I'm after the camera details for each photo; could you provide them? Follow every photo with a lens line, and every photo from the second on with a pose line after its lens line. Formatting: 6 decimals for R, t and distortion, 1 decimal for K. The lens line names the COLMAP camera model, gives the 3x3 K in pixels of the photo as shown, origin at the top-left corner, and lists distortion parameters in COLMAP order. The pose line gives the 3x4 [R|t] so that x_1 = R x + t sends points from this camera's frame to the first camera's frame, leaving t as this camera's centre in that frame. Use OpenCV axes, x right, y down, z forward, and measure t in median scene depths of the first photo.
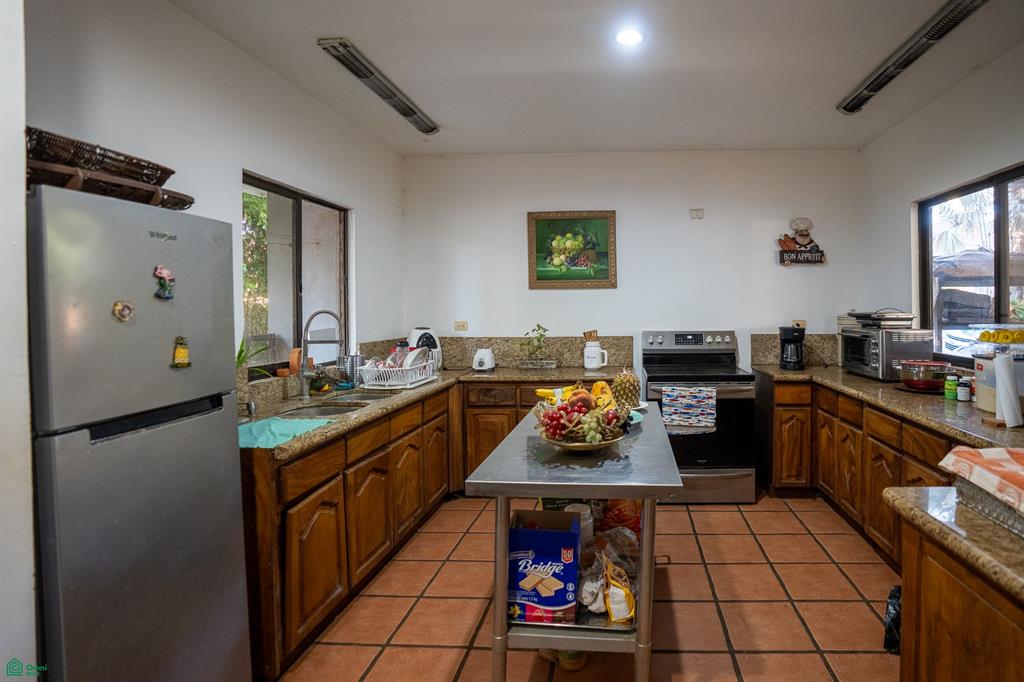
lens RADIAL K [[503.1, 0, 605.9], [0, 503.1, 322.4], [0, 0, 1]] dist [-0.068700, 0.029943]
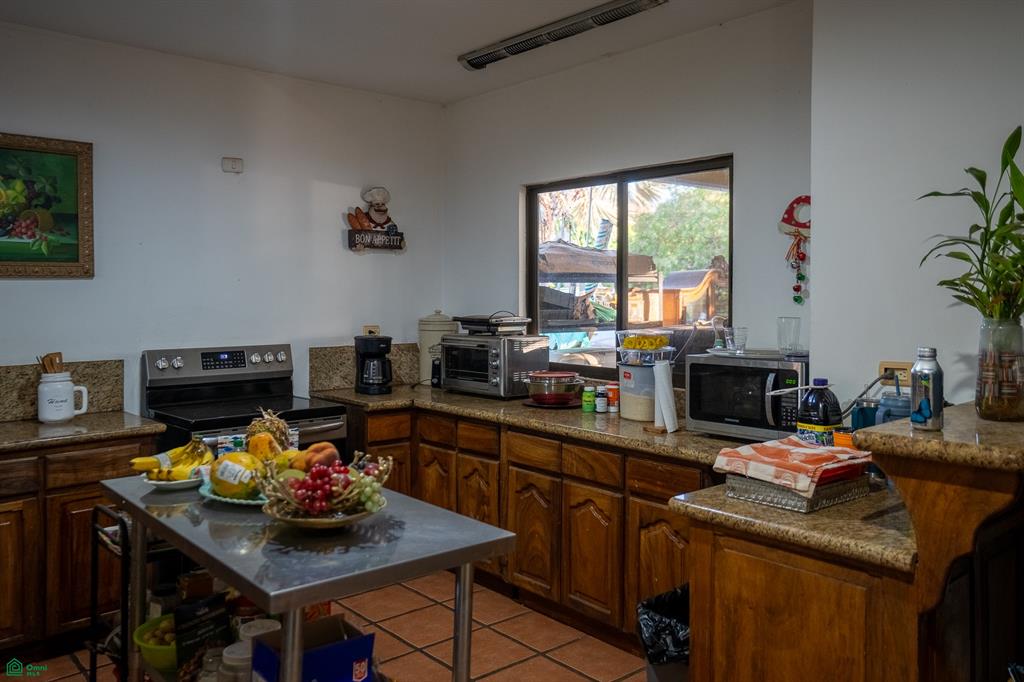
lens RADIAL K [[803.0, 0, 509.4], [0, 803.0, 329.6], [0, 0, 1]] dist [0.007816, 0.008003]
pose [[0.737487, -0.027001, 0.674821, -0.309349], [0.018573, 0.999633, 0.019700, -0.022370], [-0.675106, -0.001995, 0.737718, -0.008778]]
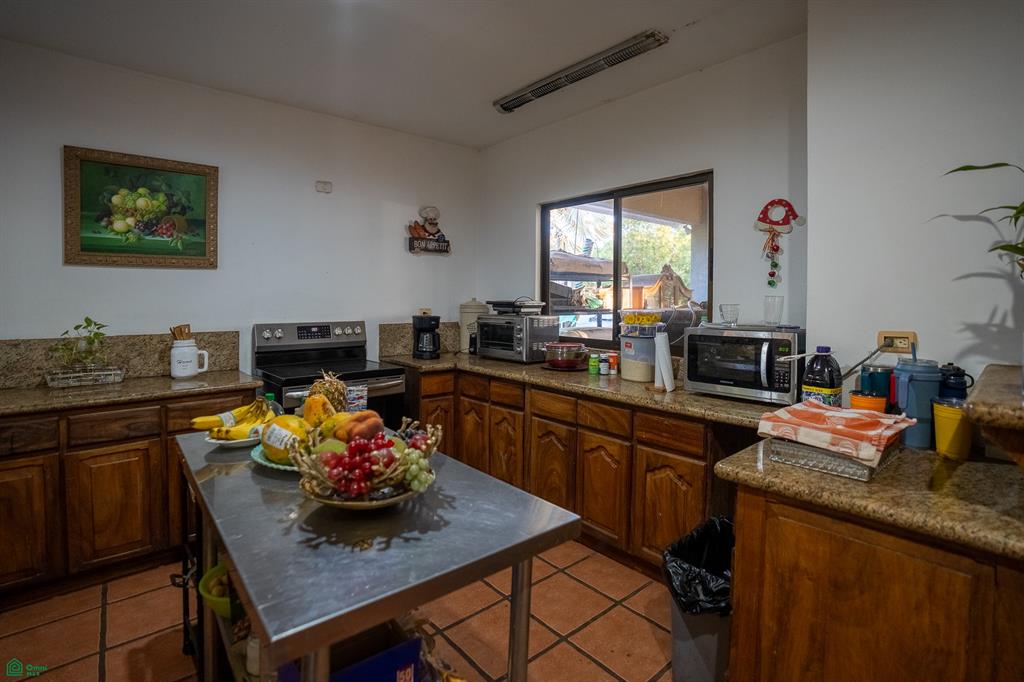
lens RADIAL K [[484.4, 0, 510.9], [0, 484.4, 309.0], [0, 0, 1]] dist [-0.070997, 0.025614]
pose [[0.737013, -0.006371, 0.675848, -0.165985], [0.012790, 0.999908, -0.004522, 0.002672], [-0.675757, 0.011977, 0.737027, 0.206025]]
